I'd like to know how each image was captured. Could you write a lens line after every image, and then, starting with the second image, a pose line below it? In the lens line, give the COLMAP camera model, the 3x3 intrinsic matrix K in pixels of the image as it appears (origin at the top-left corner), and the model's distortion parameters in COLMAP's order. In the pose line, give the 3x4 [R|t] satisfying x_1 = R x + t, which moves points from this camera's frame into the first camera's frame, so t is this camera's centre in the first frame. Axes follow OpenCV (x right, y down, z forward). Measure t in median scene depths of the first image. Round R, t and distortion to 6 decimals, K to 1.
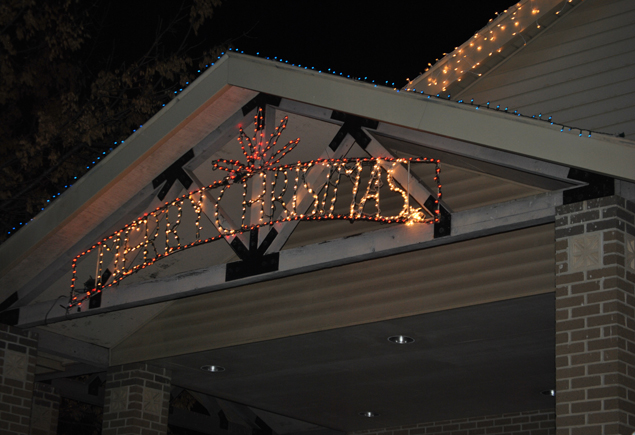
lens RADIAL K [[1668.8, 0, 317.5], [0, 1668.8, 217.5], [0, 0, 1]] dist [-0.051151, -0.251681]
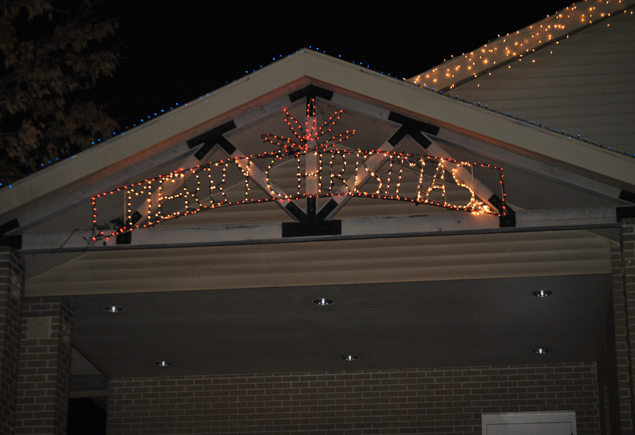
lens RADIAL K [[1668.8, 0, 317.5], [0, 1668.8, 217.5], [0, 0, 1]] dist [-0.051151, -0.251681]
pose [[0.818760, 0.136922, 0.557571, -0.705459], [-0.133087, 0.989957, -0.047673, 0.078164], [-0.558498, -0.035172, 0.828760, -0.005903]]
